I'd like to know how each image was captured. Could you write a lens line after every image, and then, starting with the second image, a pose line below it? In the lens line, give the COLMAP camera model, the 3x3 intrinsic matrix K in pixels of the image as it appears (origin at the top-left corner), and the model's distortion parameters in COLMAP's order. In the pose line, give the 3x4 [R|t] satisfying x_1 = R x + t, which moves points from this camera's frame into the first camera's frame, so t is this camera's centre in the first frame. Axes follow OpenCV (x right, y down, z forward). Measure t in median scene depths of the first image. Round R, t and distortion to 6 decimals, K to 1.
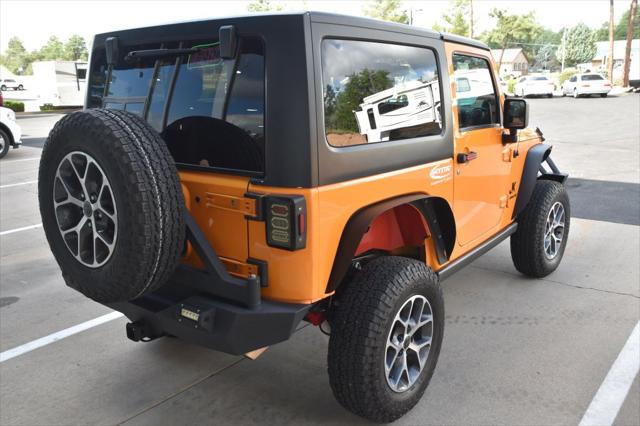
lens RADIAL K [[548.6, 0, 328.4], [0, 548.6, 213.5], [0, 0, 1]] dist [-0.002207, 0.152690]
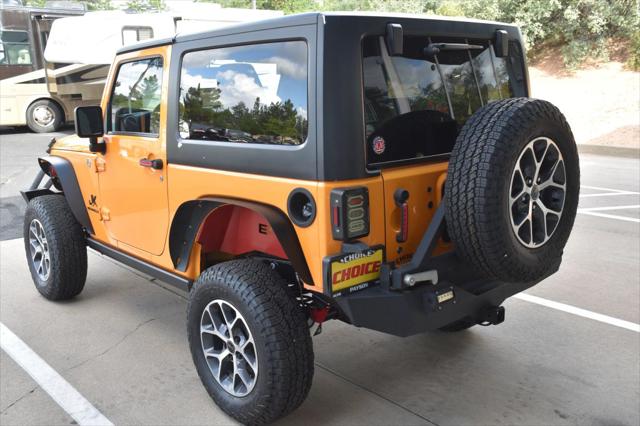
lens RADIAL K [[593.5, 0, 333.4], [0, 593.5, 230.0], [0, 0, 1]] dist [-0.008067, -0.017445]
pose [[0.152221, -0.234301, 0.960173, -1.599146], [0.252801, 0.948407, 0.191352, -0.254204], [-0.955469, 0.213605, 0.203599, 1.149536]]
